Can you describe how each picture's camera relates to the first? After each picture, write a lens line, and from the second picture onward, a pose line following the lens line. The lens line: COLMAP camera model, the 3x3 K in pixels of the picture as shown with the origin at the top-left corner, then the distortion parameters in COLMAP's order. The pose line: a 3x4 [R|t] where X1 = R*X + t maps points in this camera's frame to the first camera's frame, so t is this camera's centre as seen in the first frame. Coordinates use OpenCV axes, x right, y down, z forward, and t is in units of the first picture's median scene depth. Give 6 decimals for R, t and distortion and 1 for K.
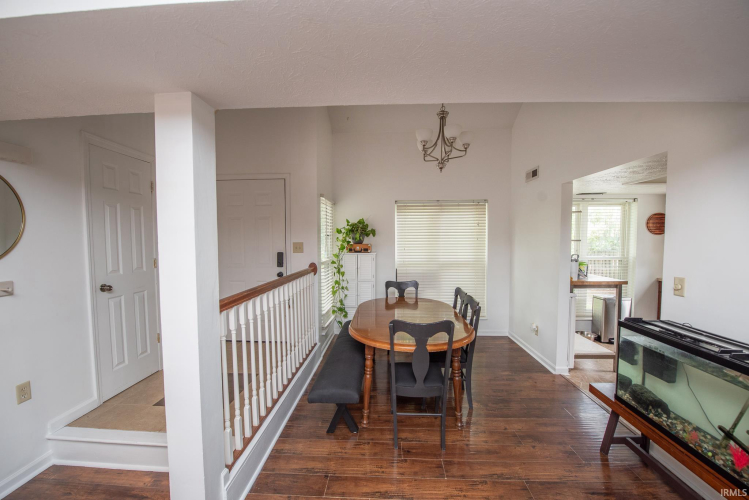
lens RADIAL K [[298.2, 0, 372.2], [0, 298.2, 252.4], [0, 0, 1]] dist [-0.013234, -0.000412]
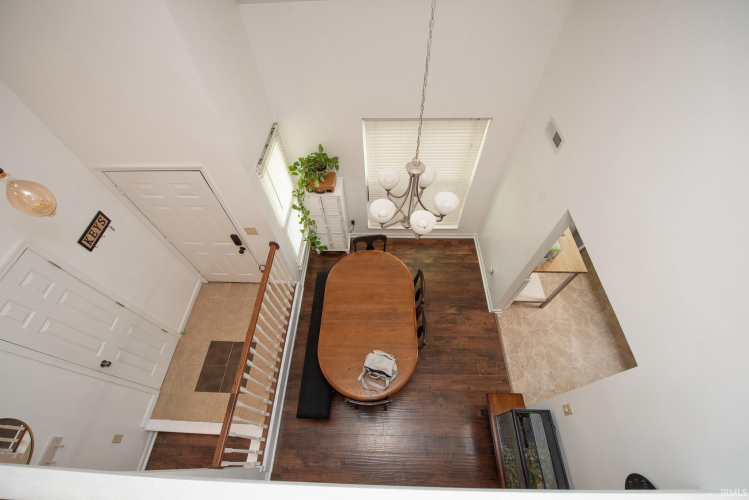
lens RADIAL K [[298.2, 0, 372.2], [0, 298.2, 252.4], [0, 0, 1]] dist [-0.013234, -0.000412]
pose [[0.999365, -0.034784, -0.007788, 0.119371], [0.027288, 0.605998, 0.794998, -0.678367], [-0.022933, -0.794705, 0.606562, 0.396635]]
